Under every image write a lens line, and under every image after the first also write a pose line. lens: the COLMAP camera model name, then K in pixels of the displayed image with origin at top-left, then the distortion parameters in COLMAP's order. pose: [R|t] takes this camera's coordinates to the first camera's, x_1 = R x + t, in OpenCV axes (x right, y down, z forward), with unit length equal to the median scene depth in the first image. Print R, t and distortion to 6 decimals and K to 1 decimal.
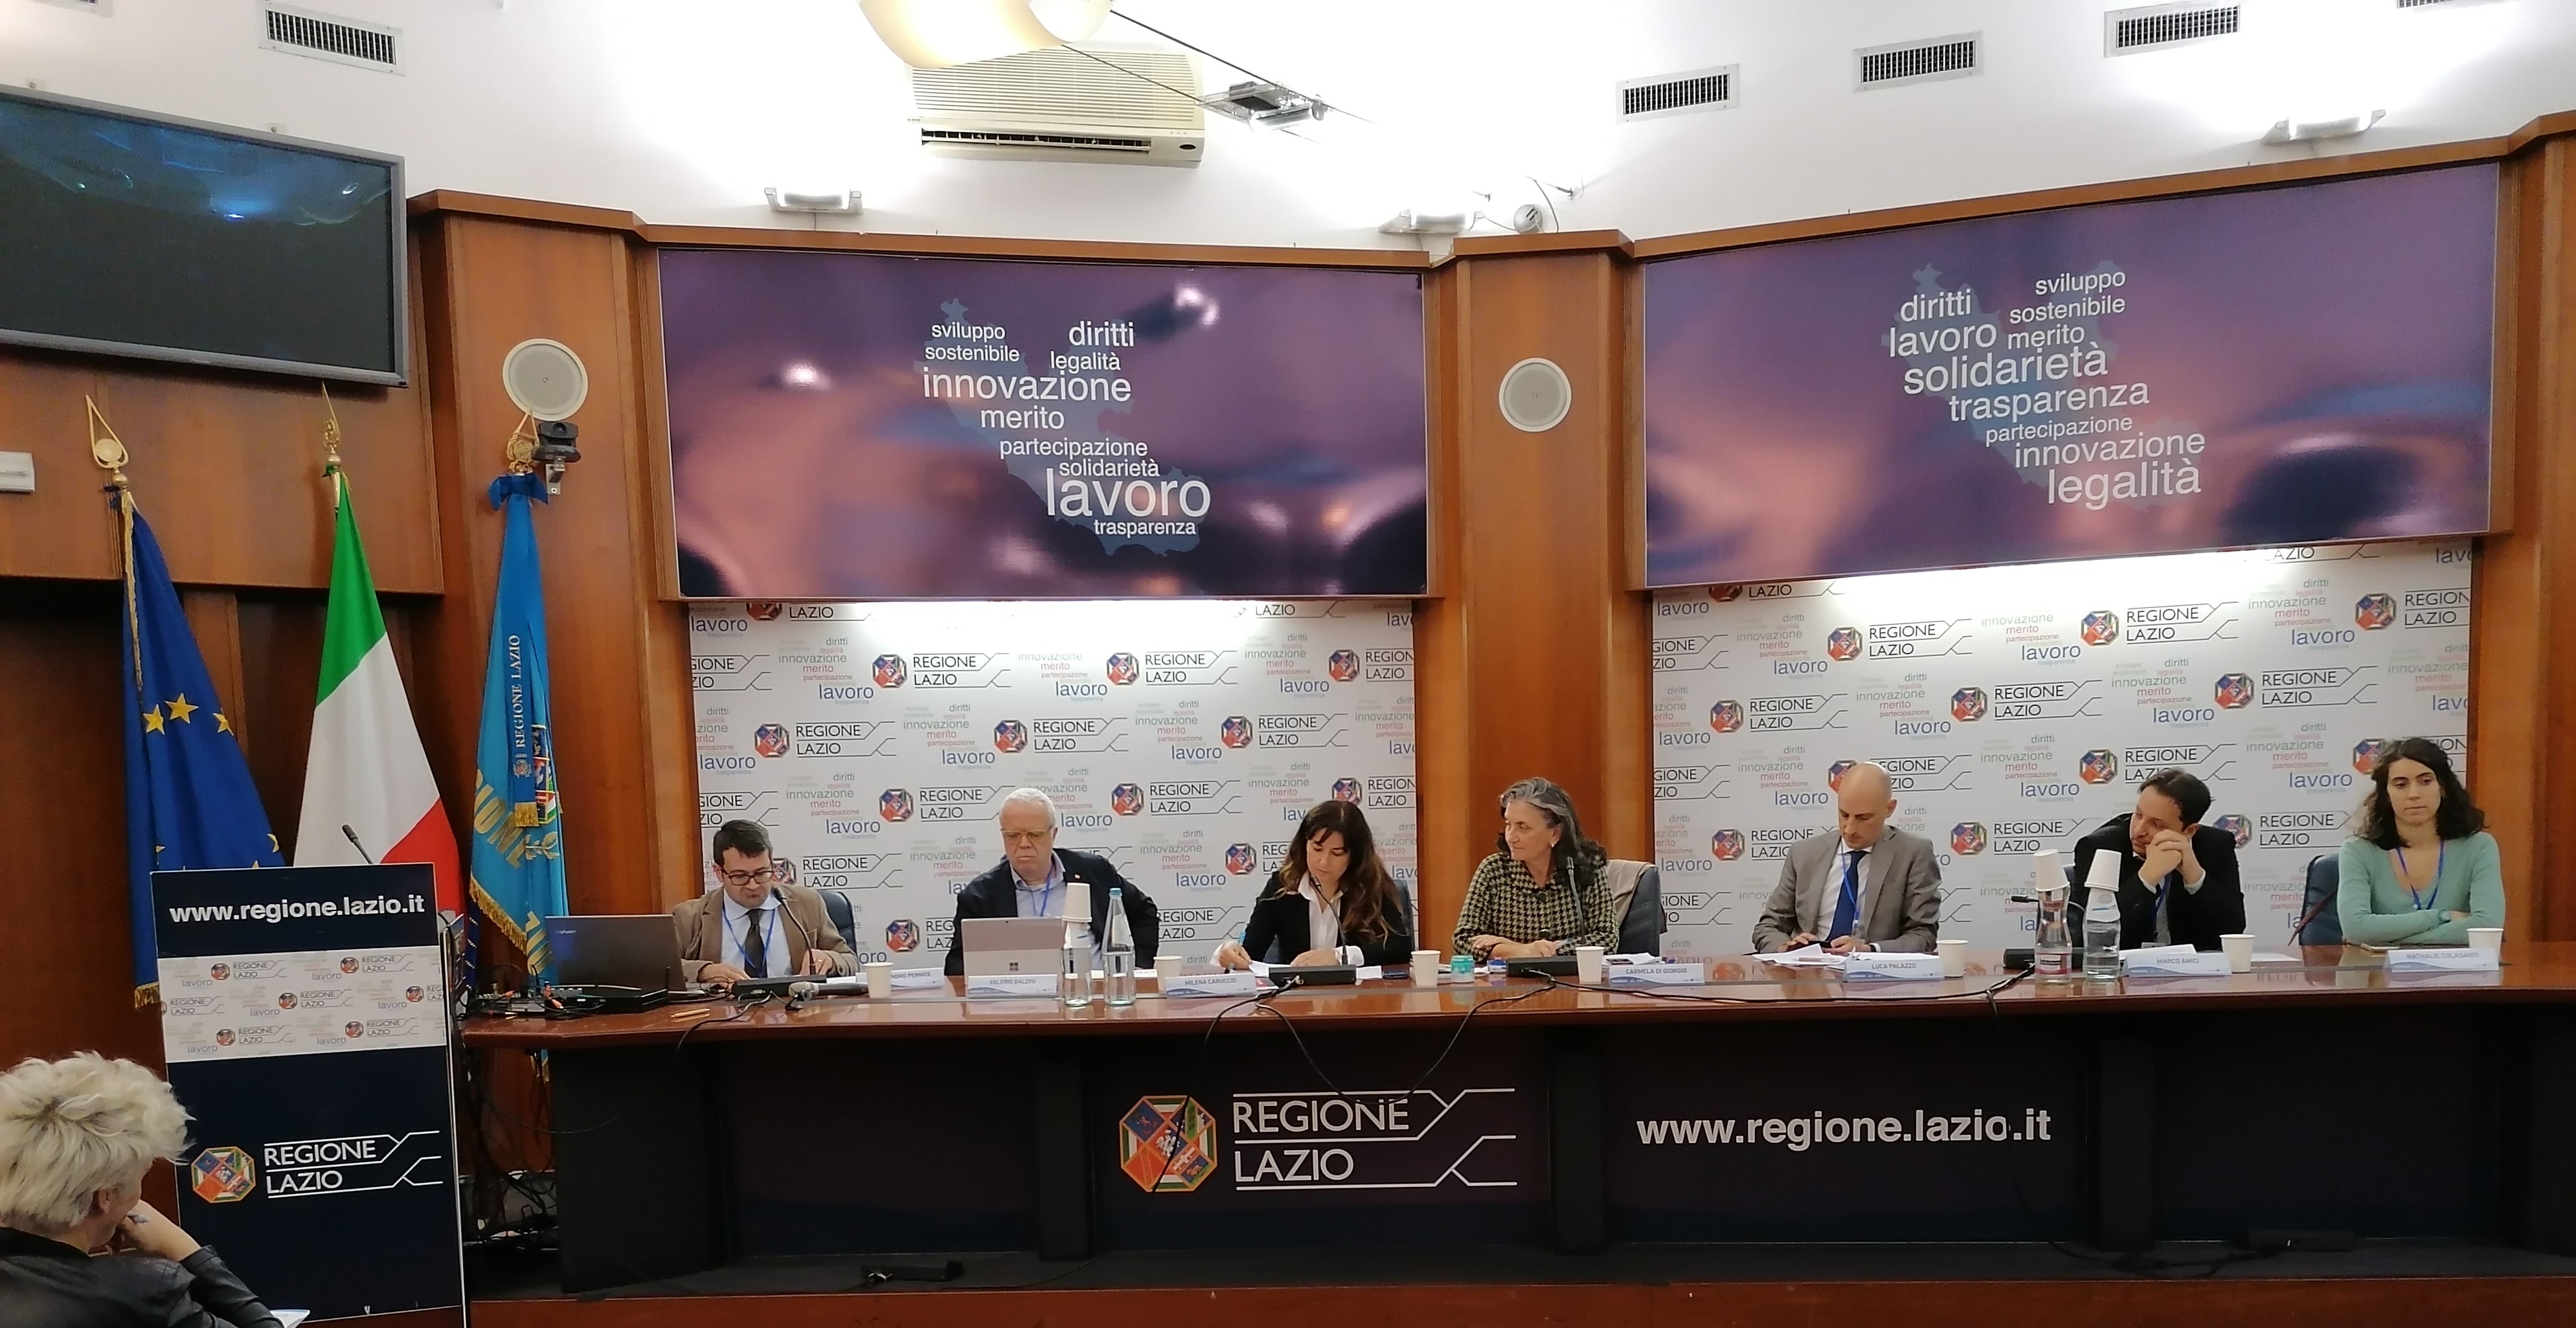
lens RADIAL K [[1942.2, 0, 1286.6], [0, 1942.2, 977.6], [0, 0, 1]] dist [0.082423, -0.088620]
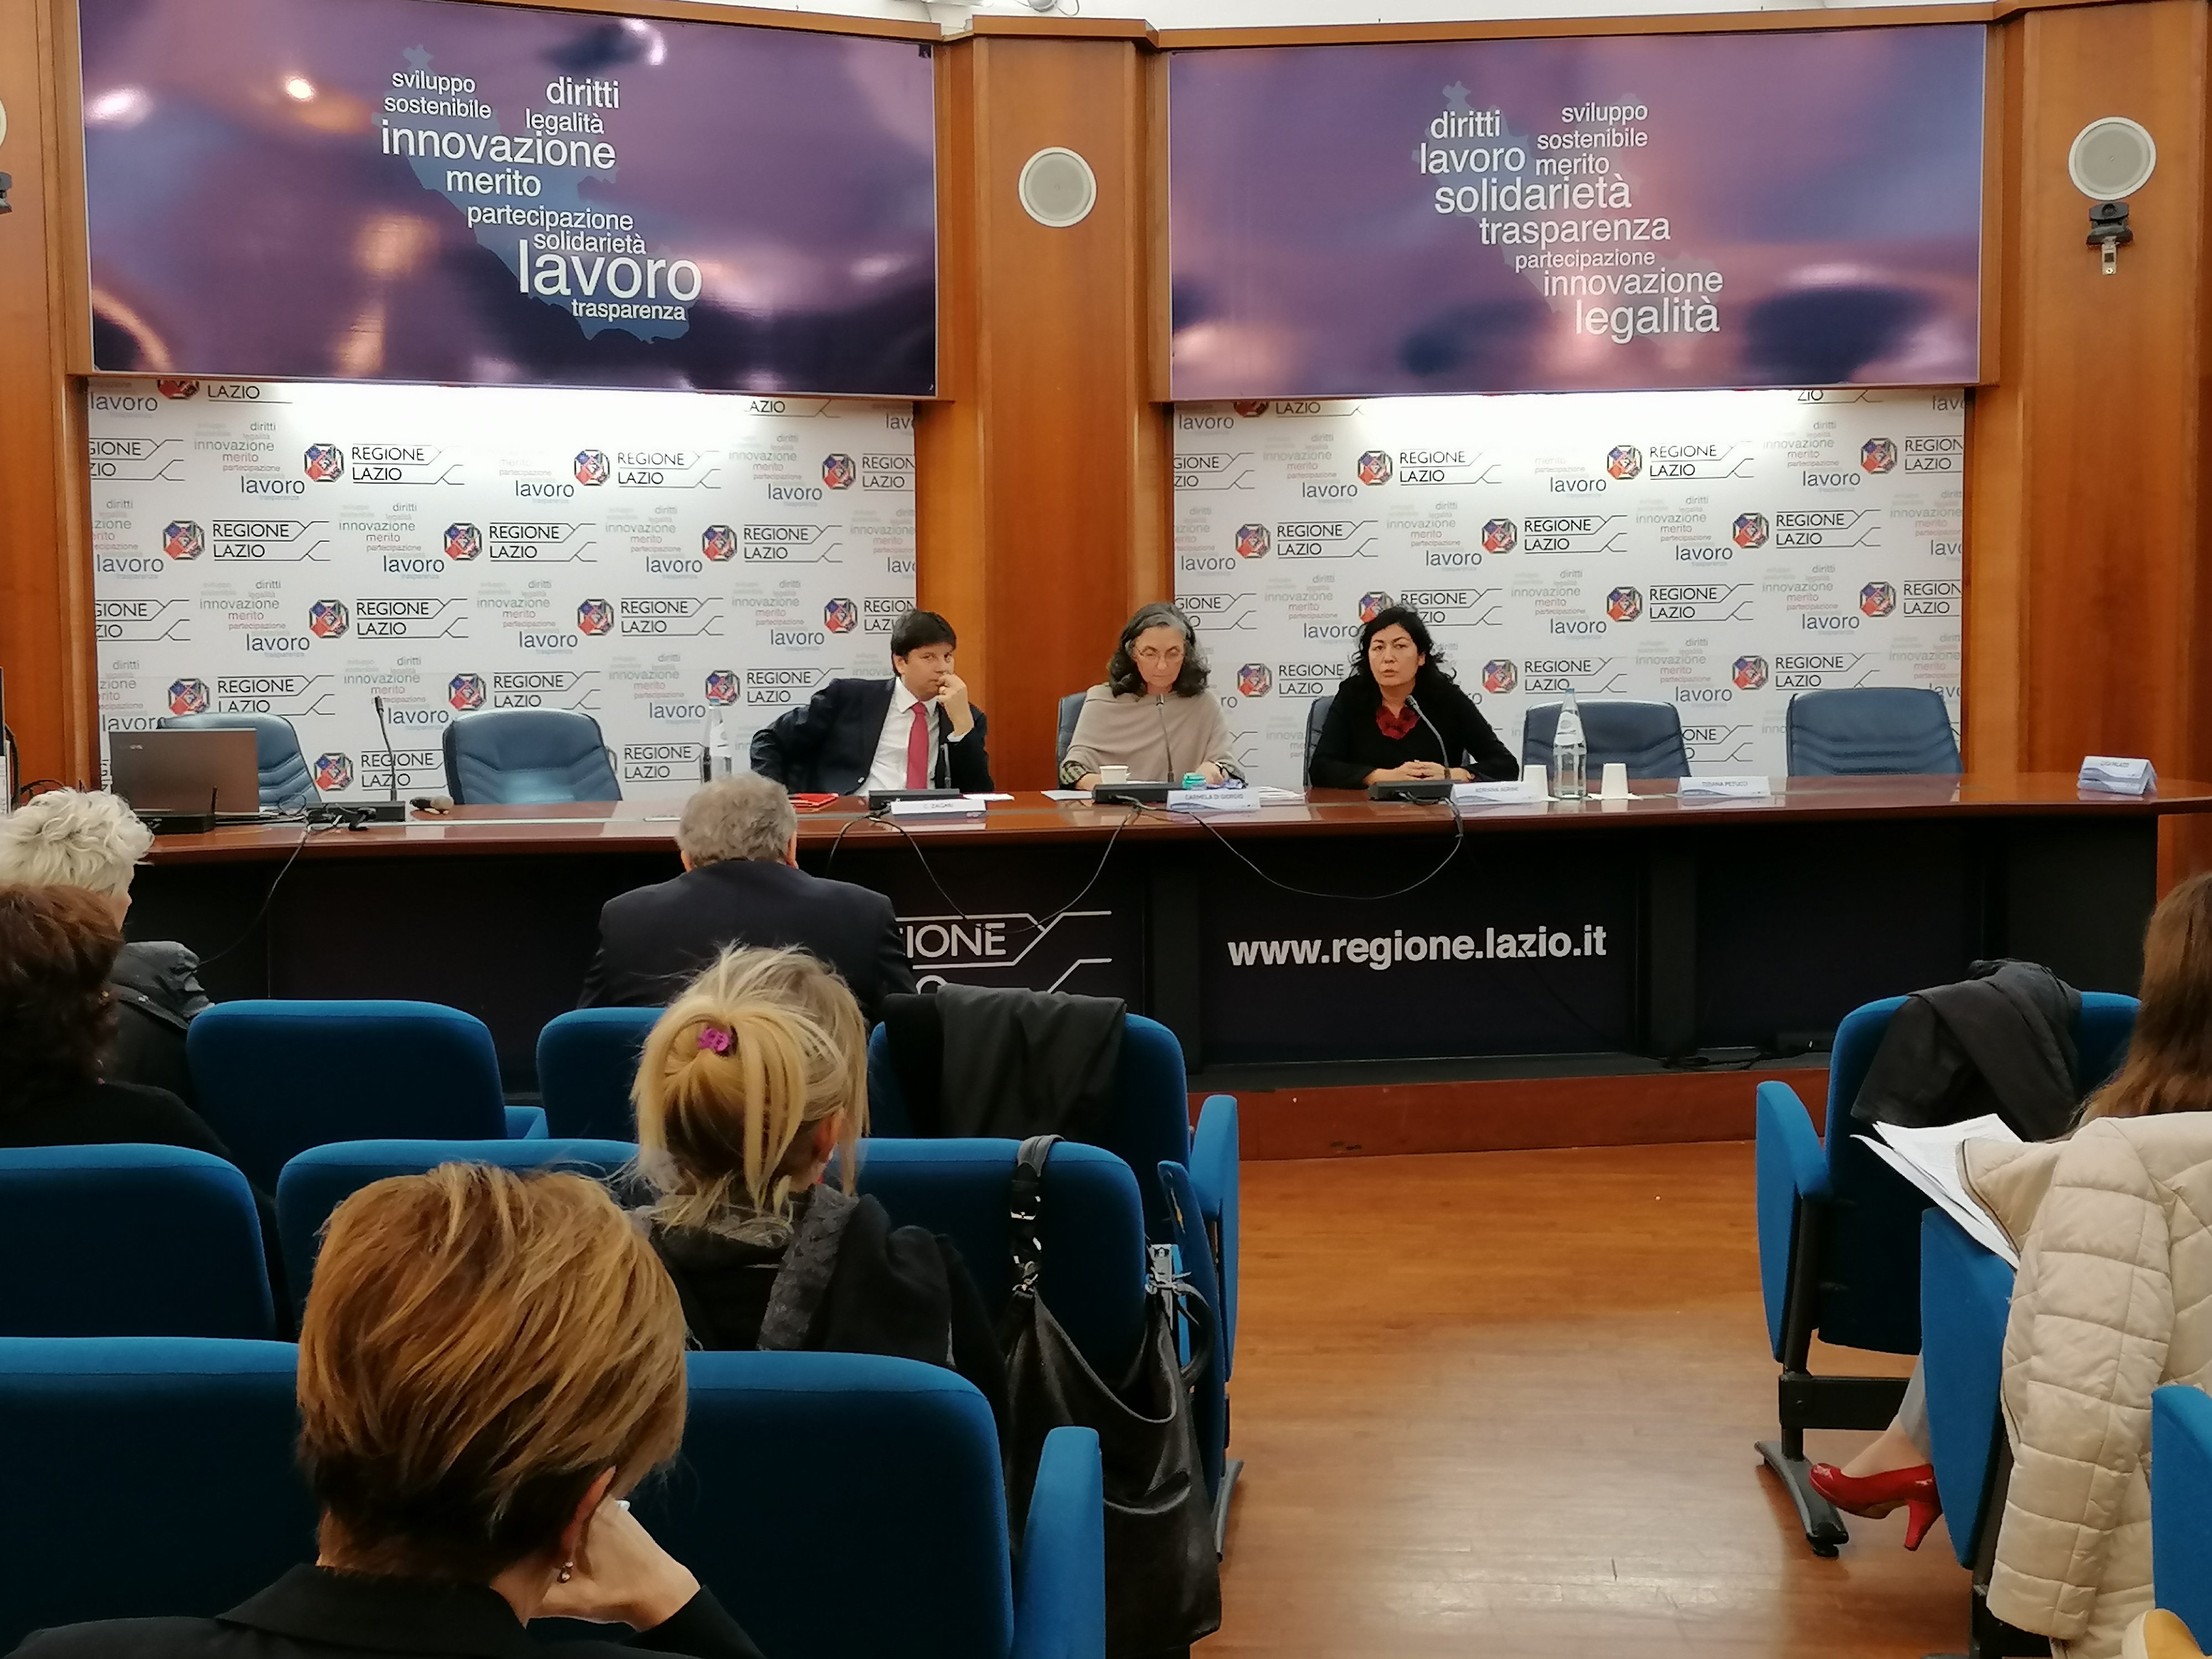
lens RADIAL K [[2908.8, 0, 1118.4], [0, 2908.8, 840.7], [0, 0, 1]] dist [0.066388, 0.000000]
pose [[0.970041, 0.000013, 0.242940, -0.186568], [0.005342, 0.999757, -0.021384, 0.040753], [-0.242881, 0.022041, 0.969806, -0.346725]]
